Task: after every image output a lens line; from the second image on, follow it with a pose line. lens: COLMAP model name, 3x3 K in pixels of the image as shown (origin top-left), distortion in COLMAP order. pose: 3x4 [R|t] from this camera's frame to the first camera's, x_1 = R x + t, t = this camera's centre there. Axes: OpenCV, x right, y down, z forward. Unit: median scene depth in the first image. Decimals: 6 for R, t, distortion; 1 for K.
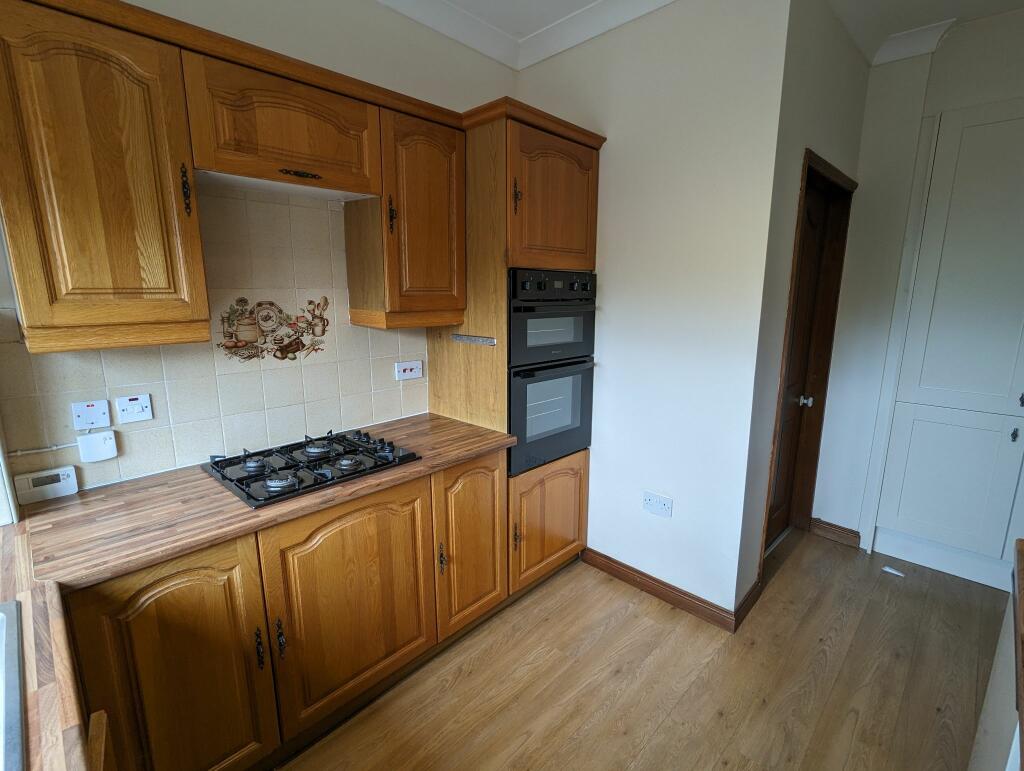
lens RADIAL K [[485.6, 0, 512.0], [0, 485.6, 385.5], [0, 0, 1]] dist [0.001177, -0.000180]
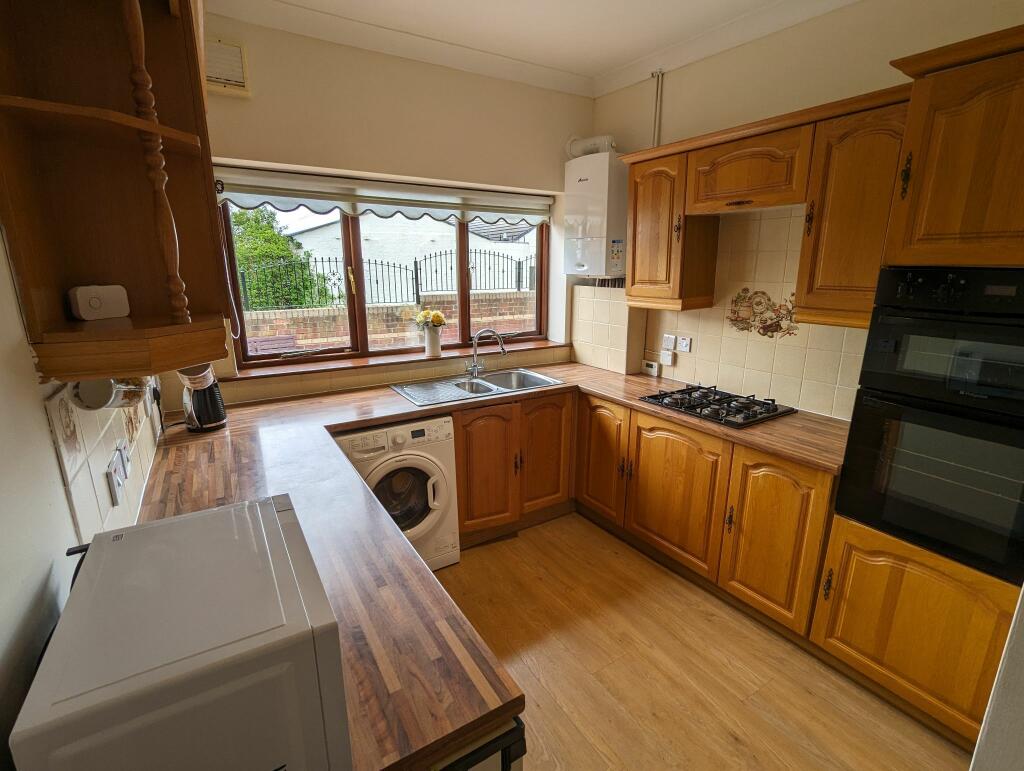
lens RADIAL K [[485.6, 0, 512.0], [0, 485.6, 385.5], [0, 0, 1]] dist [0.001177, -0.000180]
pose [[-0.235782, 0.235366, -0.942873, 1.007122], [-0.191765, 0.939882, 0.282573, -0.174567], [0.952698, 0.247436, -0.176472, 0.633908]]
